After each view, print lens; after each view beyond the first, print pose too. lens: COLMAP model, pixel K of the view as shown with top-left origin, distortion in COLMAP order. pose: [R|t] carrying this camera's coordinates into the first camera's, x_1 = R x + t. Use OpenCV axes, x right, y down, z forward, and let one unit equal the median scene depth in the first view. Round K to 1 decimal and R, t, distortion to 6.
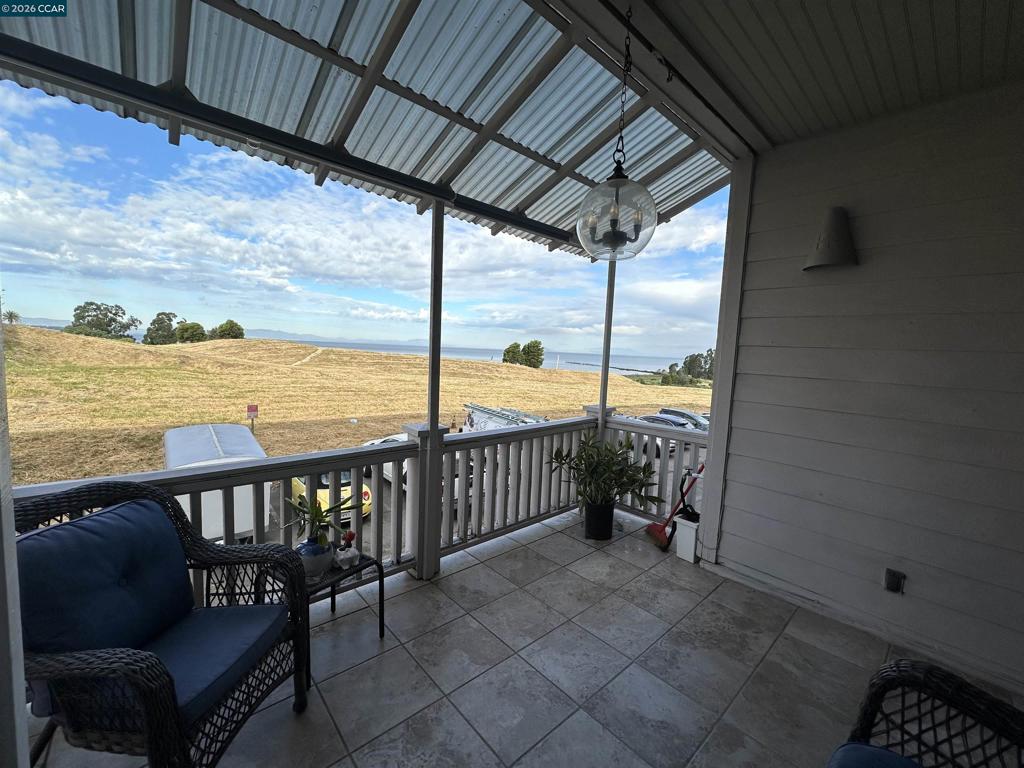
lens RADIAL K [[407.8, 0, 513.9], [0, 407.8, 387.4], [0, 0, 1]] dist [-0.001737, -0.000082]
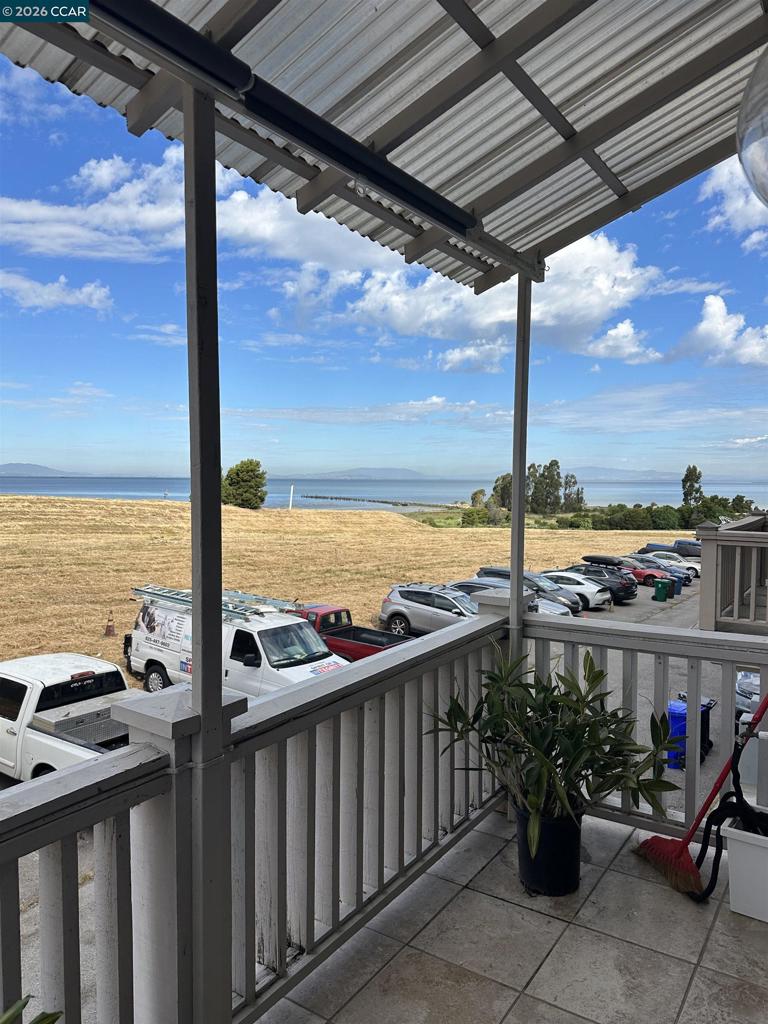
lens RADIAL K [[712.4, 0, 383.6], [0, 712.4, 518.7], [0, 0, 1]] dist [0.080330, -0.092308]
pose [[0.970093, -0.051354, 0.237239, -0.121311], [0.058401, 0.998034, -0.022765, -0.028614], [-0.235604, 0.035939, 0.971184, 0.207455]]
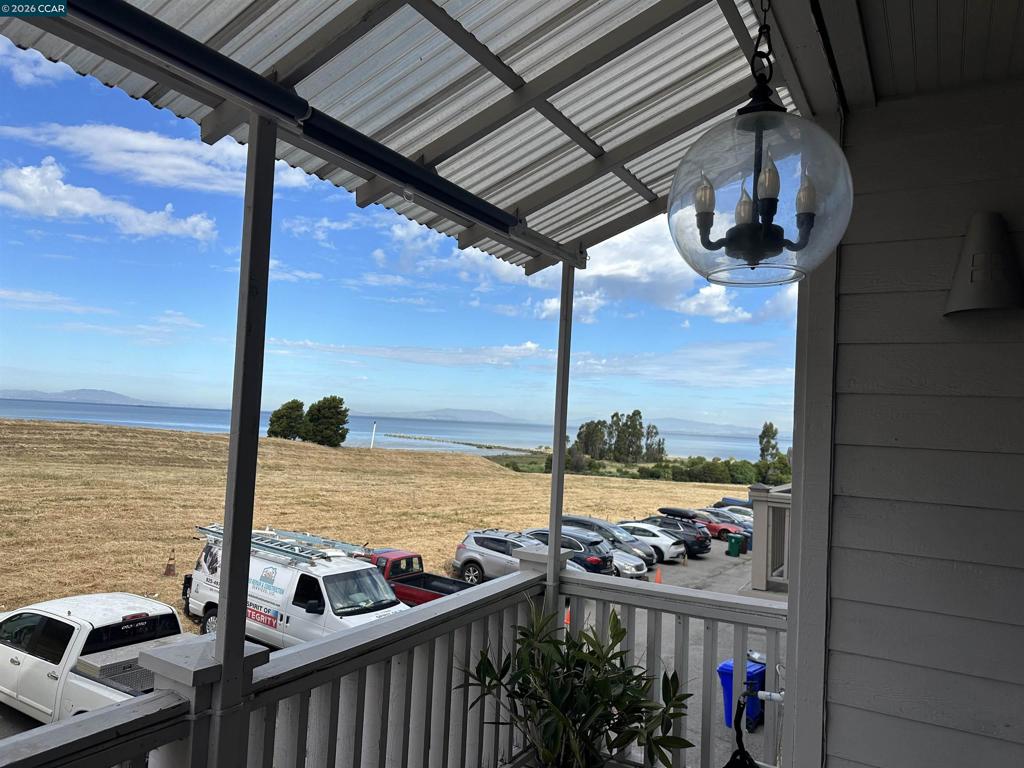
lens RADIAL K [[712.4, 0, 512.1], [0, 712.4, 389.7], [0, 0, 1]] dist [0.080330, -0.092308]
pose [[0.954520, 0.017803, 0.297615, -0.095422], [0.019282, 0.992440, -0.121210, -0.043004], [-0.297523, 0.121436, 0.946960, 0.139807]]
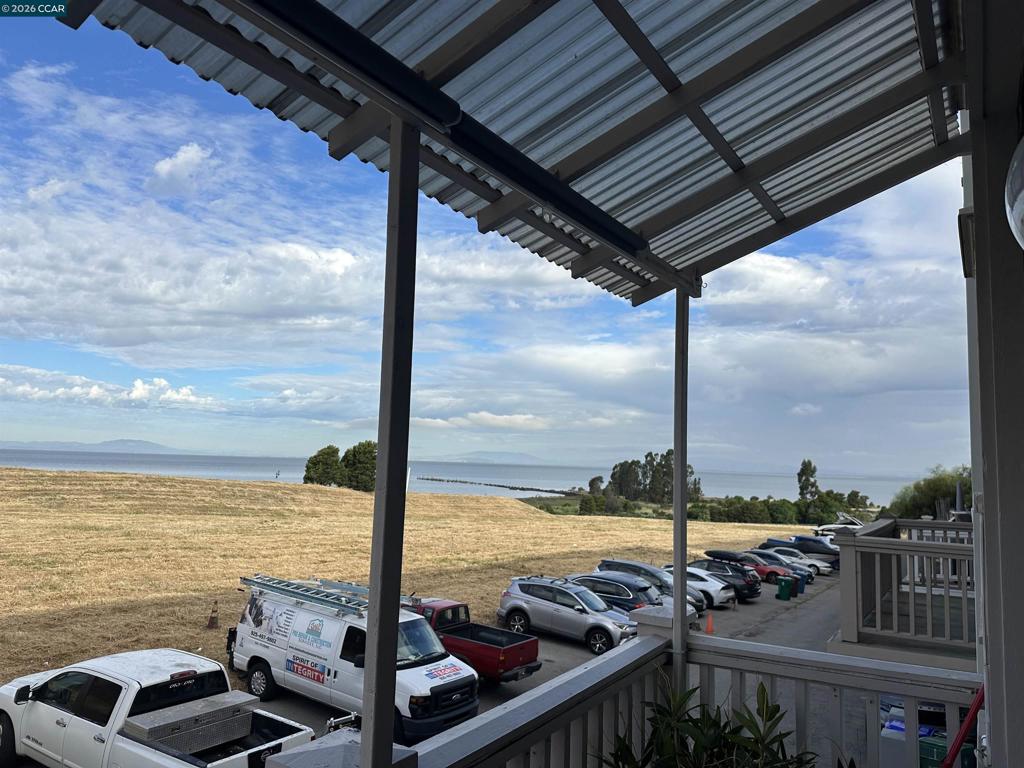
lens RADIAL K [[712.4, 0, 521.7], [0, 712.4, 388.7], [0, 0, 1]] dist [0.080330, -0.092308]
pose [[0.963404, 0.015004, 0.267633, -0.157165], [0.034919, 0.982899, -0.180804, -0.055712], [-0.265769, 0.183533, 0.946405, 0.236093]]
